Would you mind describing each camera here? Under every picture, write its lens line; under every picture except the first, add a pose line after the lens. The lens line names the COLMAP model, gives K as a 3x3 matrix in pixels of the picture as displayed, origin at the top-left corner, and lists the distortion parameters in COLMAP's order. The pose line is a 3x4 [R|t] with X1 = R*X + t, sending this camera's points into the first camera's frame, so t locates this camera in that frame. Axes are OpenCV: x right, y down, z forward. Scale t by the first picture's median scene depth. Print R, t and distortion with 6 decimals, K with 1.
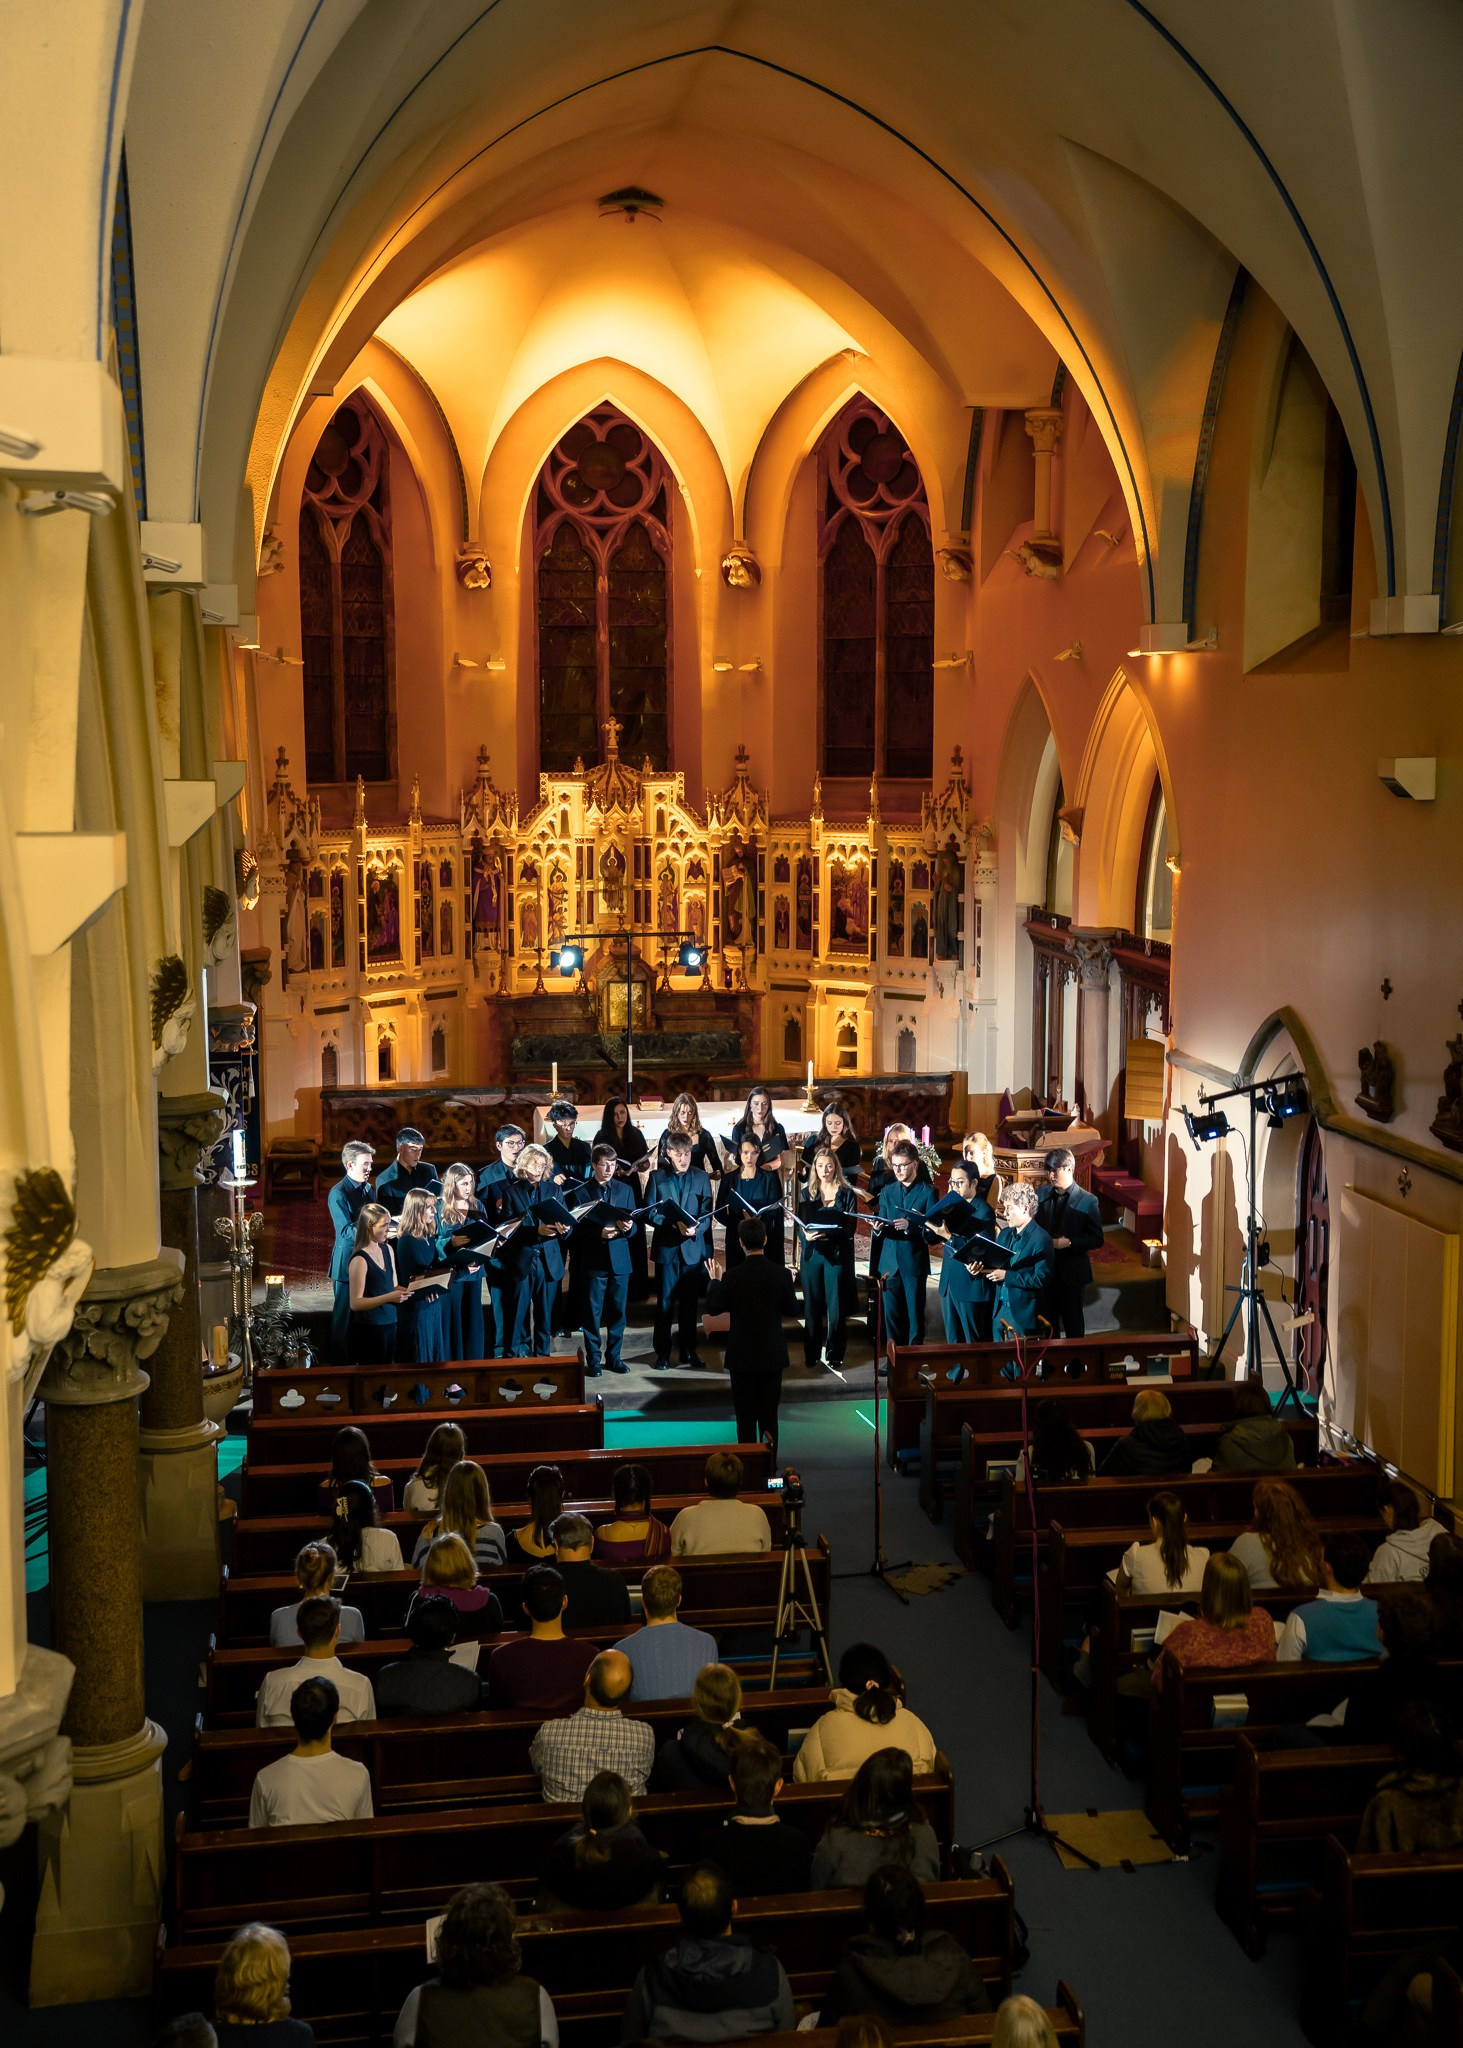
lens RADIAL K [[2513.6, 0, 737.0], [0, 2513.6, 992.3], [0, 0, 1]] dist [0.089176, 0.000000]
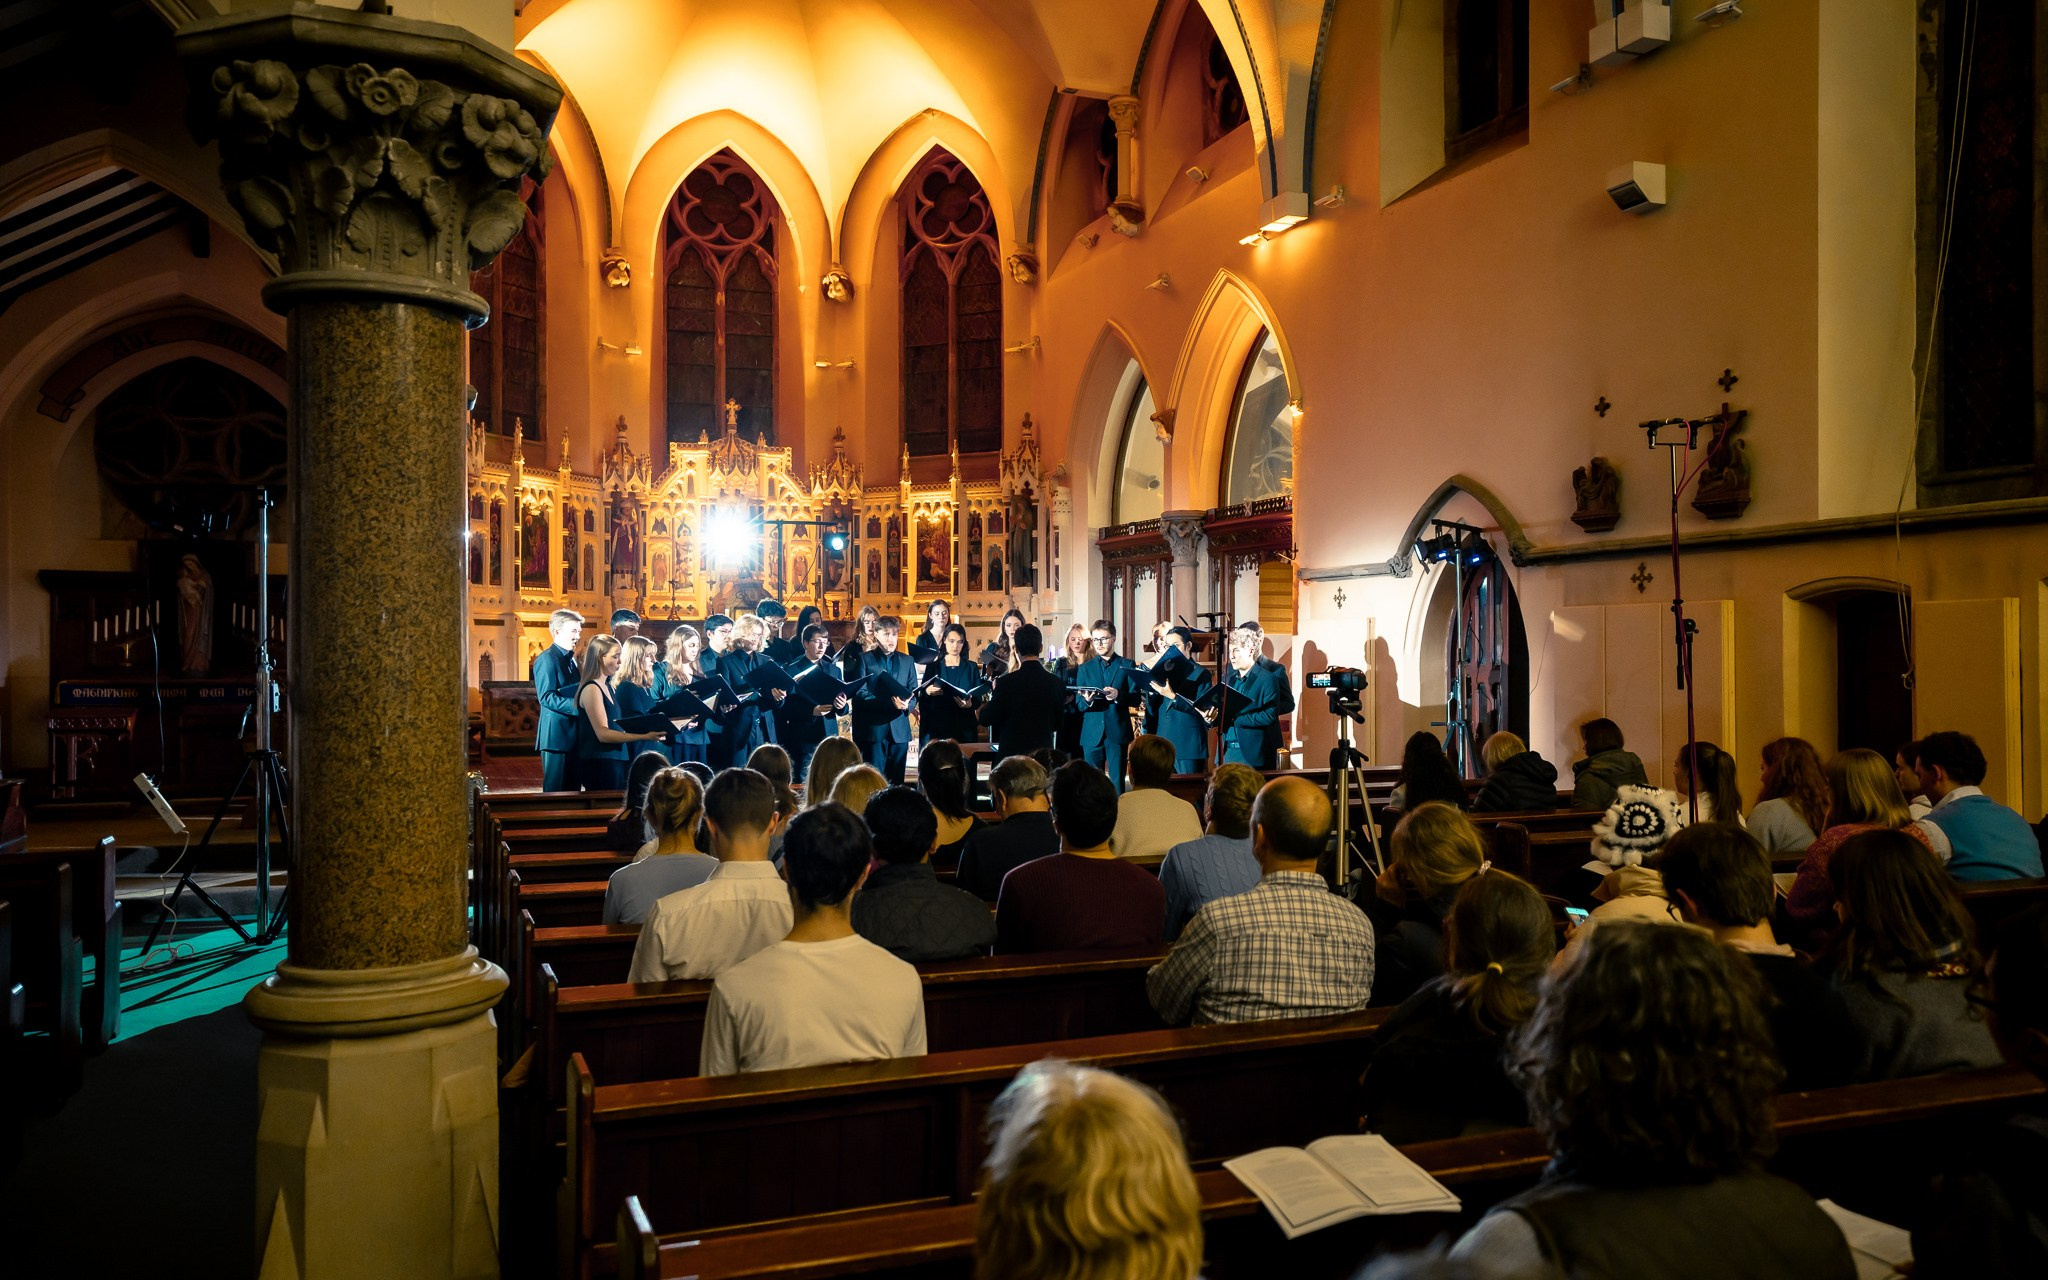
lens RADIAL K [[1607.1, 0, 1031.6], [0, 1607.1, 629.1], [0, 0, 1]] dist [0.005703, 0.022828]
pose [[0.977196, 0.001161, 0.212337, -0.074076], [0.027459, 0.990898, -0.131787, 0.106192], [-0.210557, 0.134612, 0.968269, 0.249032]]
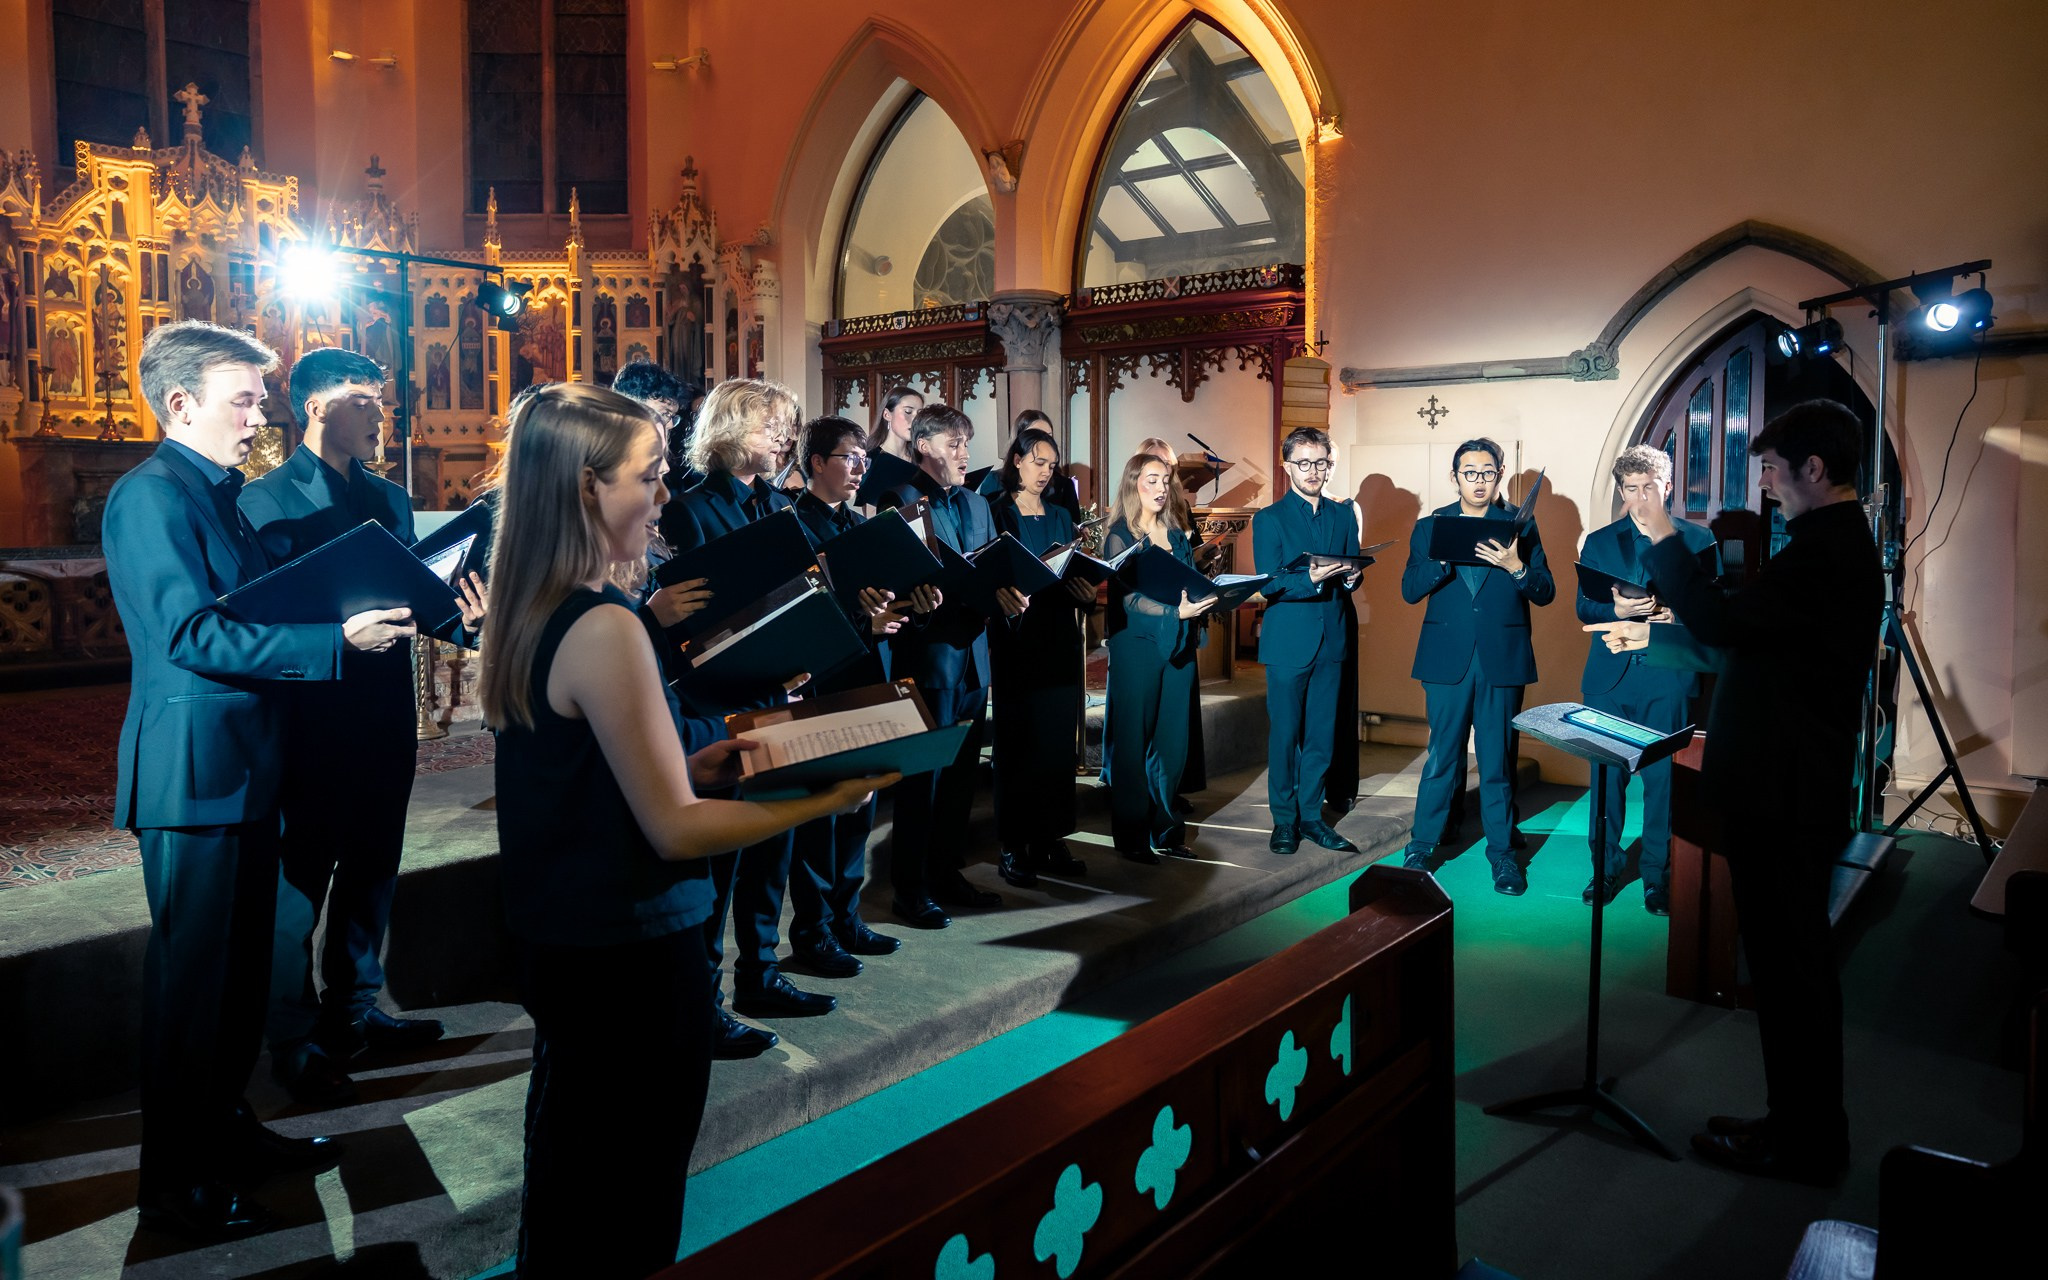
lens RADIAL K [[1345.1, 0, 1036.2], [0, 1345.1, 573.0], [0, 0, 1]] dist [-0.061453, 0.047379]
pose [[0.756676, -0.036100, 0.652792, -0.122089], [0.080425, 0.996031, -0.038142, 0.069009], [-0.648824, 0.081362, 0.756576, 0.571582]]
